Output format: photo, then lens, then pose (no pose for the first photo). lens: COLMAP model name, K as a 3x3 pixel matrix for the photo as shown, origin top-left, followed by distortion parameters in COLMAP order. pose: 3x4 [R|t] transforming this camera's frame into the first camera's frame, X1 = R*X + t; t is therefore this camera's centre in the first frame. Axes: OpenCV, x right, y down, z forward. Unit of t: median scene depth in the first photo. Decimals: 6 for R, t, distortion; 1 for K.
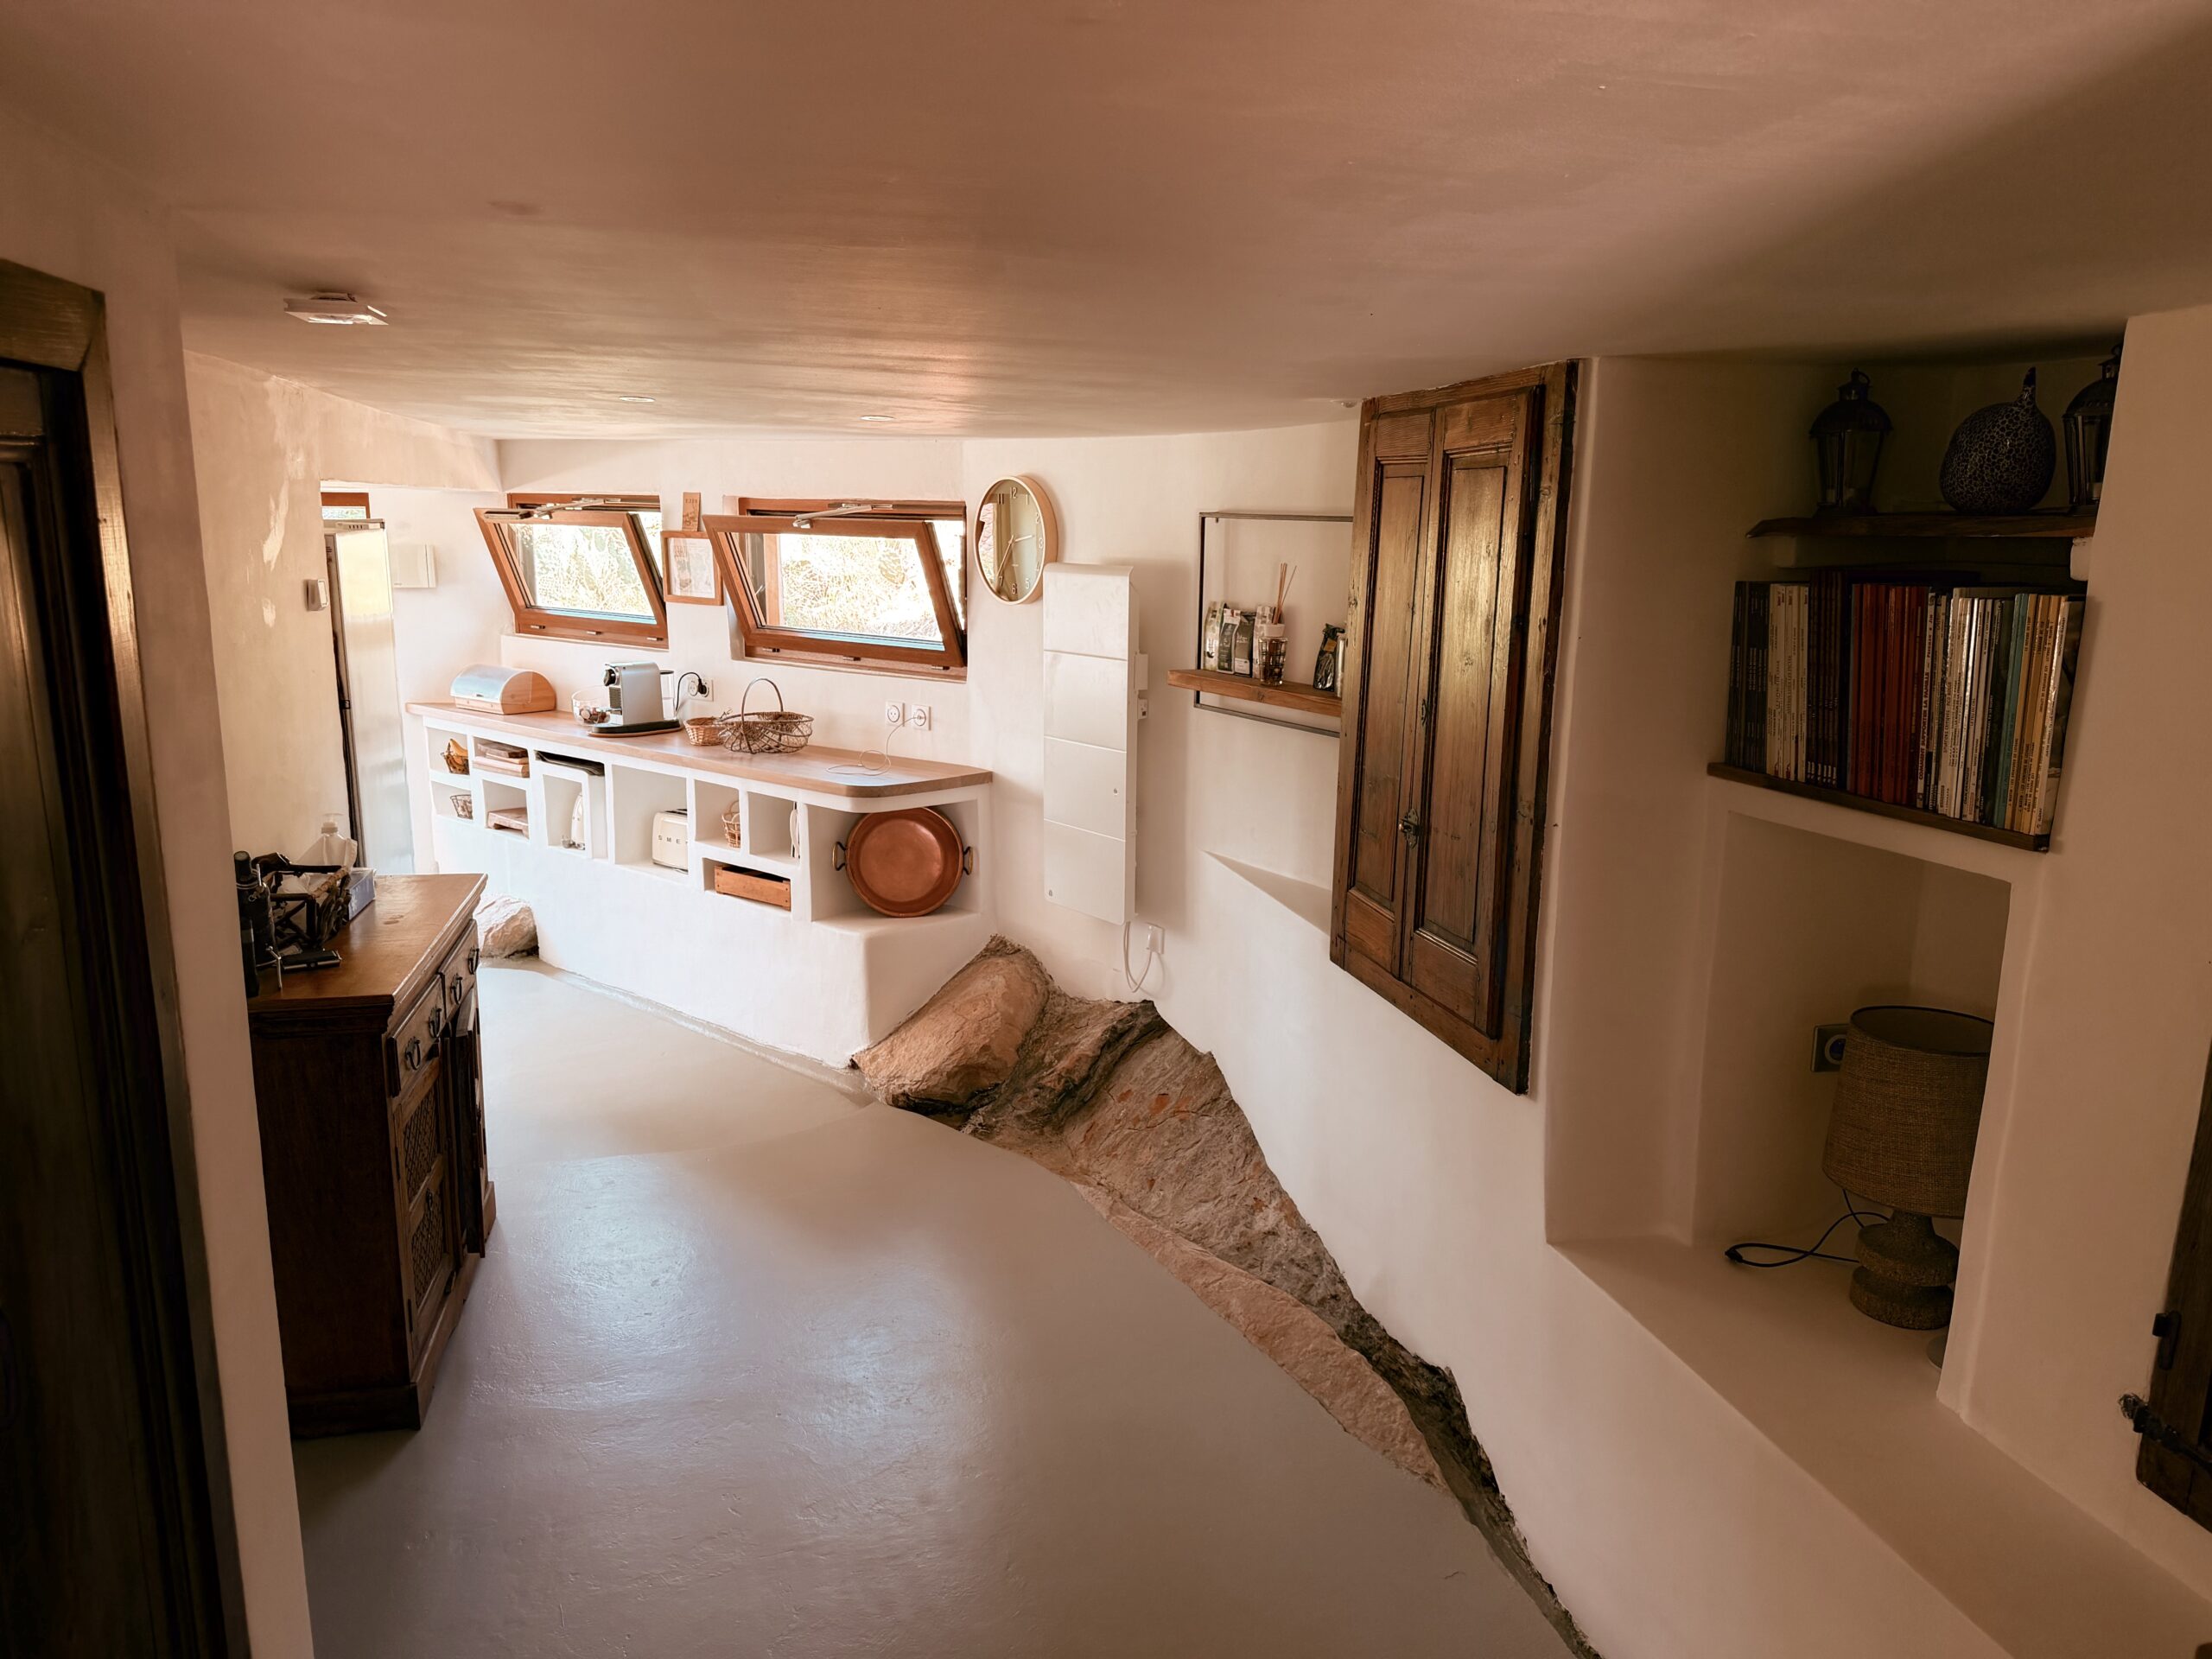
lens RADIAL K [[1539.9, 0, 1106.0], [0, 1539.9, 829.5], [0, 0, 1]] dist [0.137206, -0.000701]
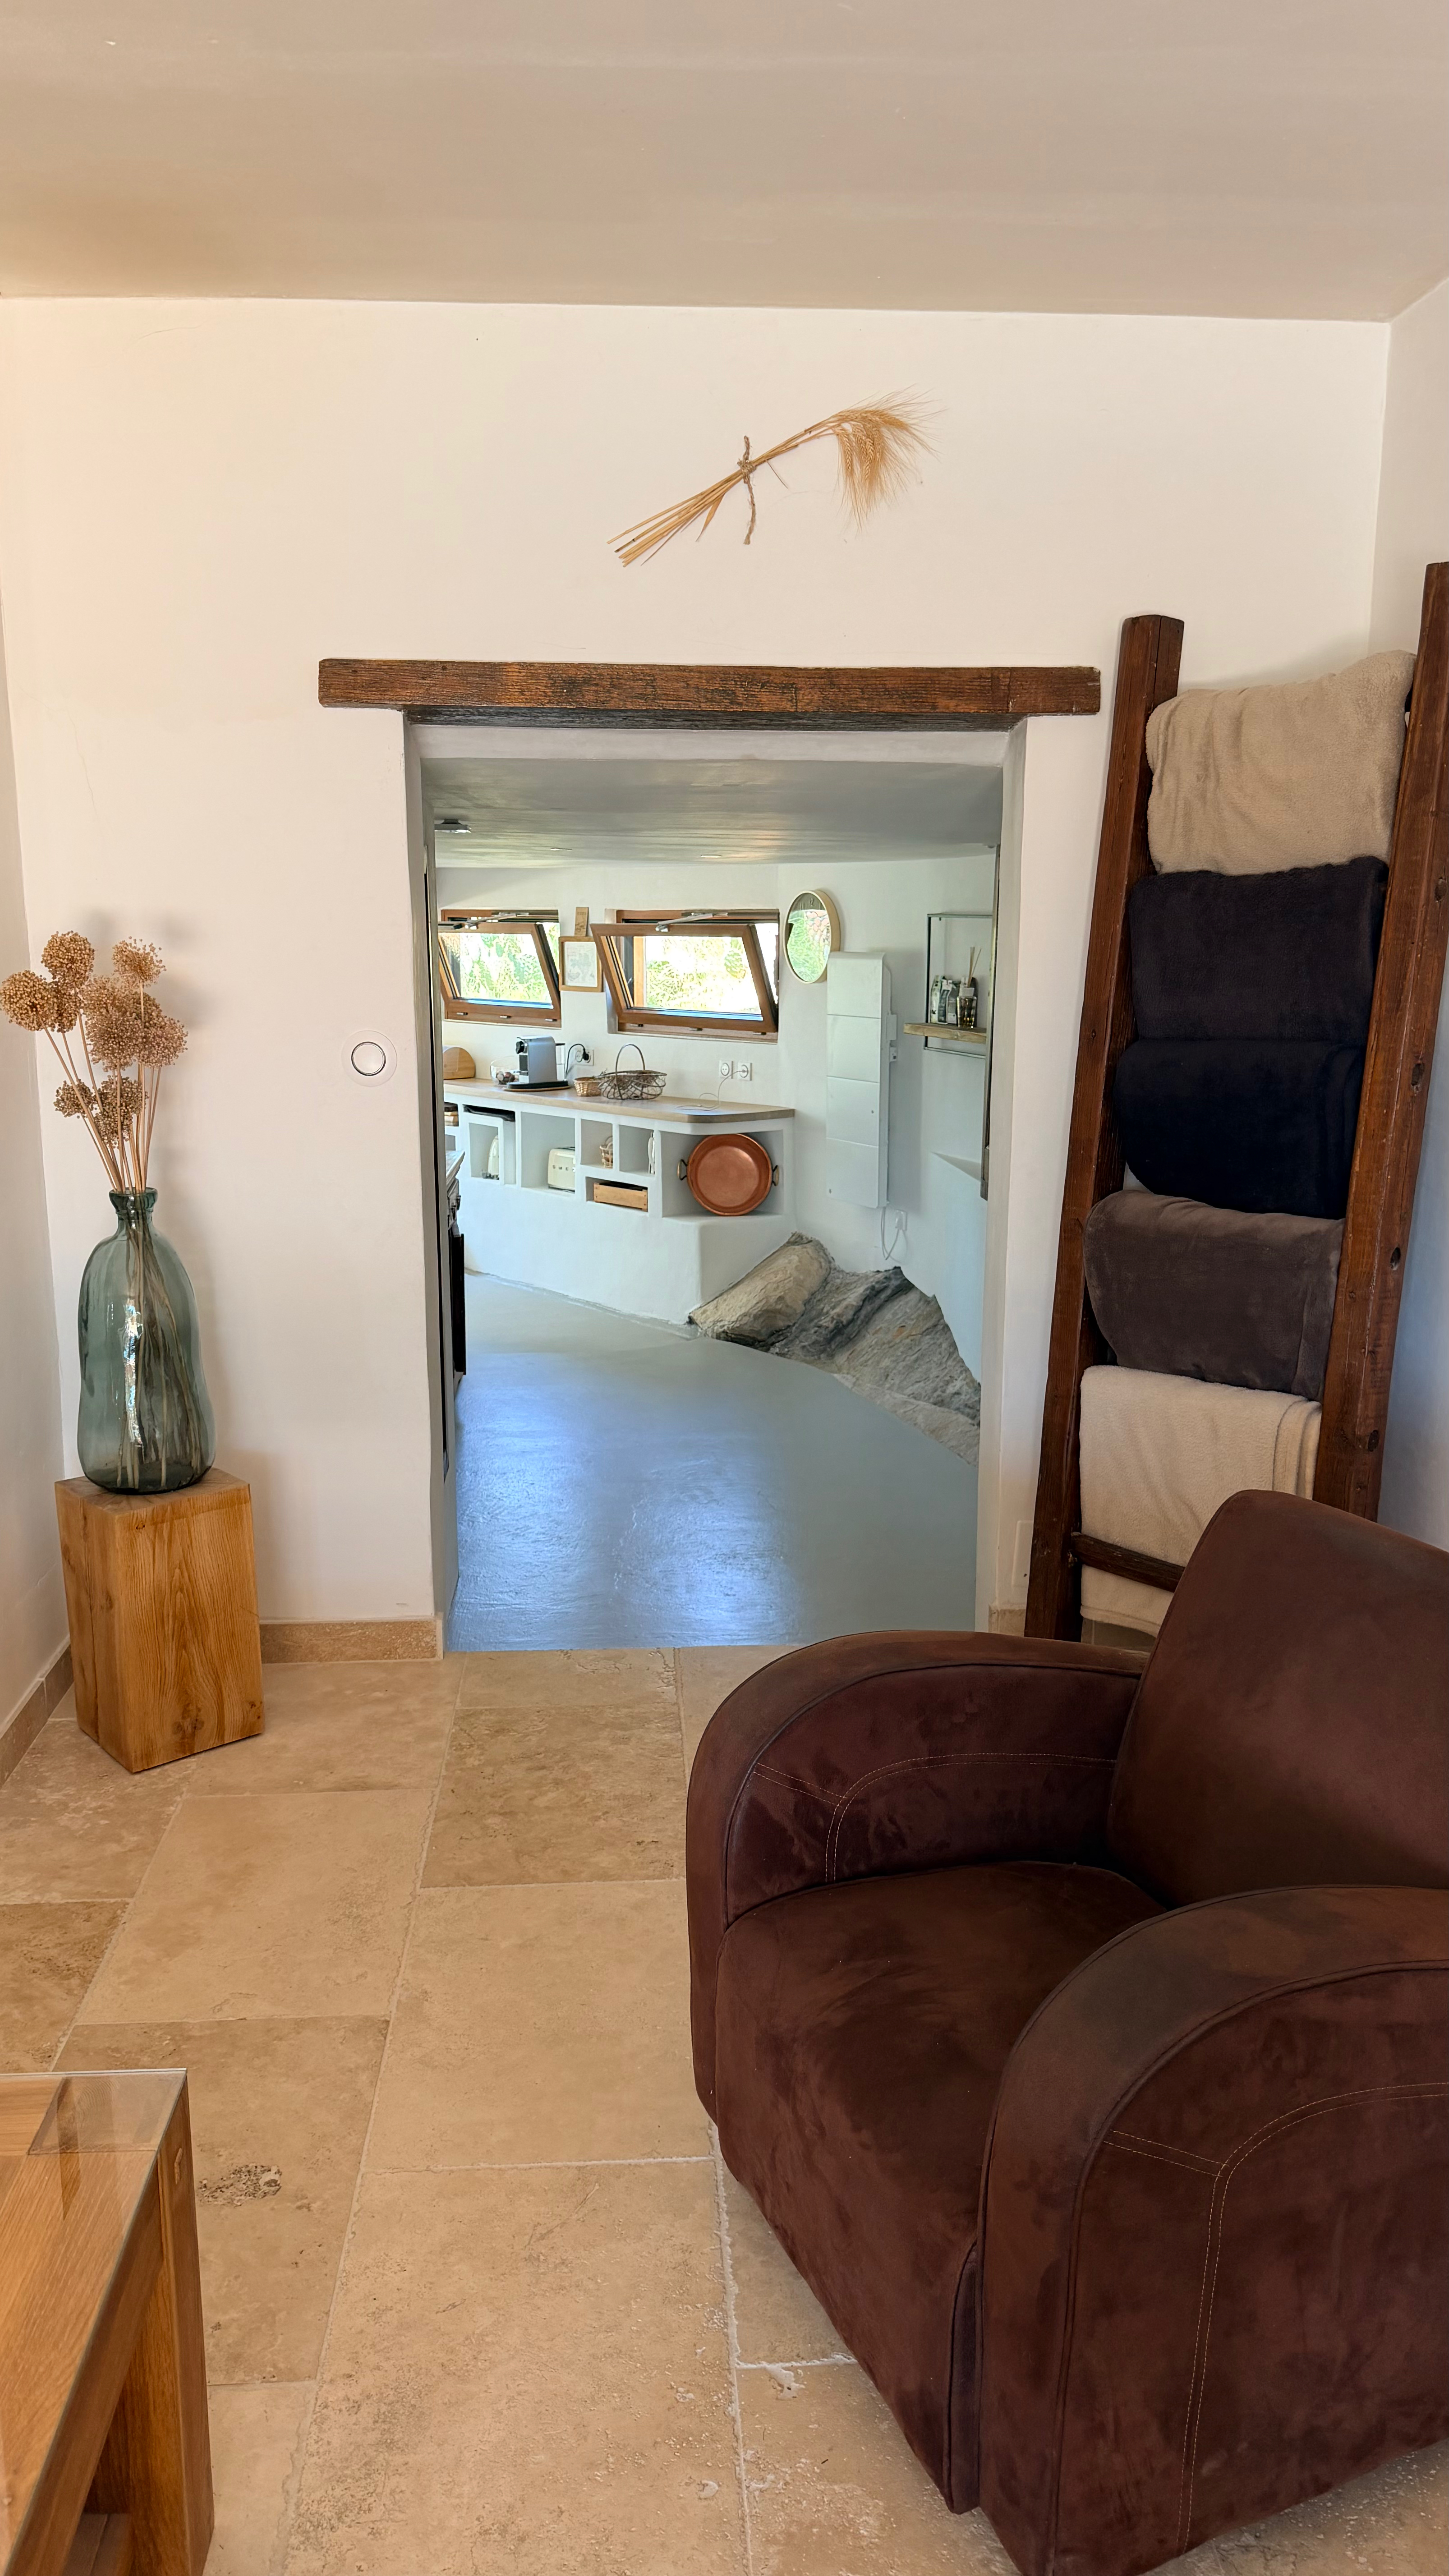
lens RADIAL K [[1799.0, 0, 724.5], [0, 1799.0, 1288.0], [0, 0, 1]] dist [0.192349, -0.000384]
pose [[0.987256, 0.018592, -0.158048, 0.116215], [-0.018791, 0.999823, 0.000240, 0.117421], [0.158025, 0.002733, 0.987431, -0.559564]]
